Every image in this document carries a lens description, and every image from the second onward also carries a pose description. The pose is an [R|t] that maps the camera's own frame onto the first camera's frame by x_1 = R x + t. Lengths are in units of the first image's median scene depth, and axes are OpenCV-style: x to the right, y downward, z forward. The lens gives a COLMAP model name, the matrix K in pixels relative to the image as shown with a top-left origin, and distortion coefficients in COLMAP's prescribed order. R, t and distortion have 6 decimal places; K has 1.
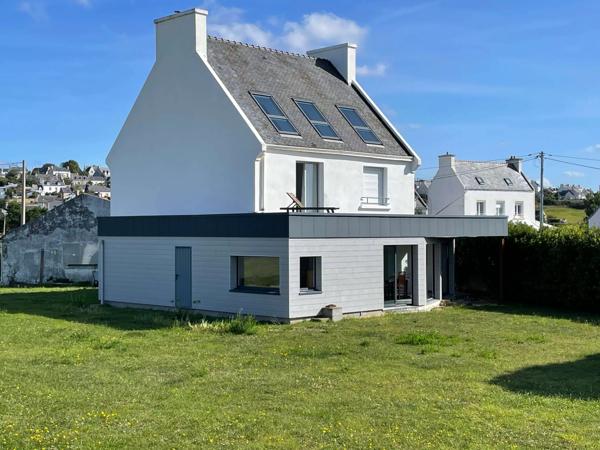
lens RADIAL K [[867.3, 0, 302.6], [0, 867.3, 225.3], [0, 0, 1]] dist [0.027116, 0.000000]
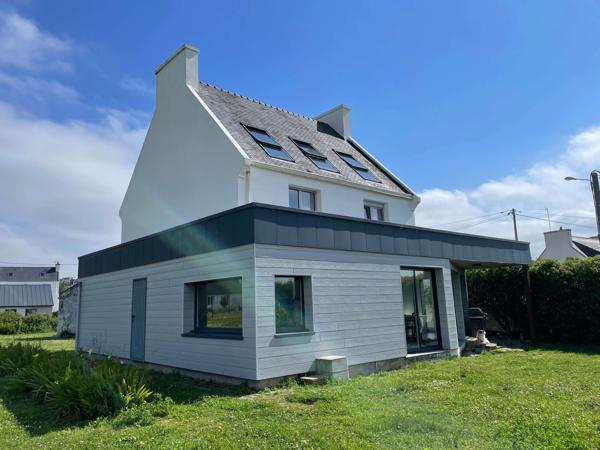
lens RADIAL K [[443.9, 0, 298.3], [0, 443.9, 224.0], [0, 0, 1]] dist [0.049385, -0.005813]
pose [[0.997621, -0.037457, -0.057878, 0.028873], [0.027147, 0.985134, -0.169632, 0.046913], [0.063371, 0.167657, 0.983807, 0.586089]]
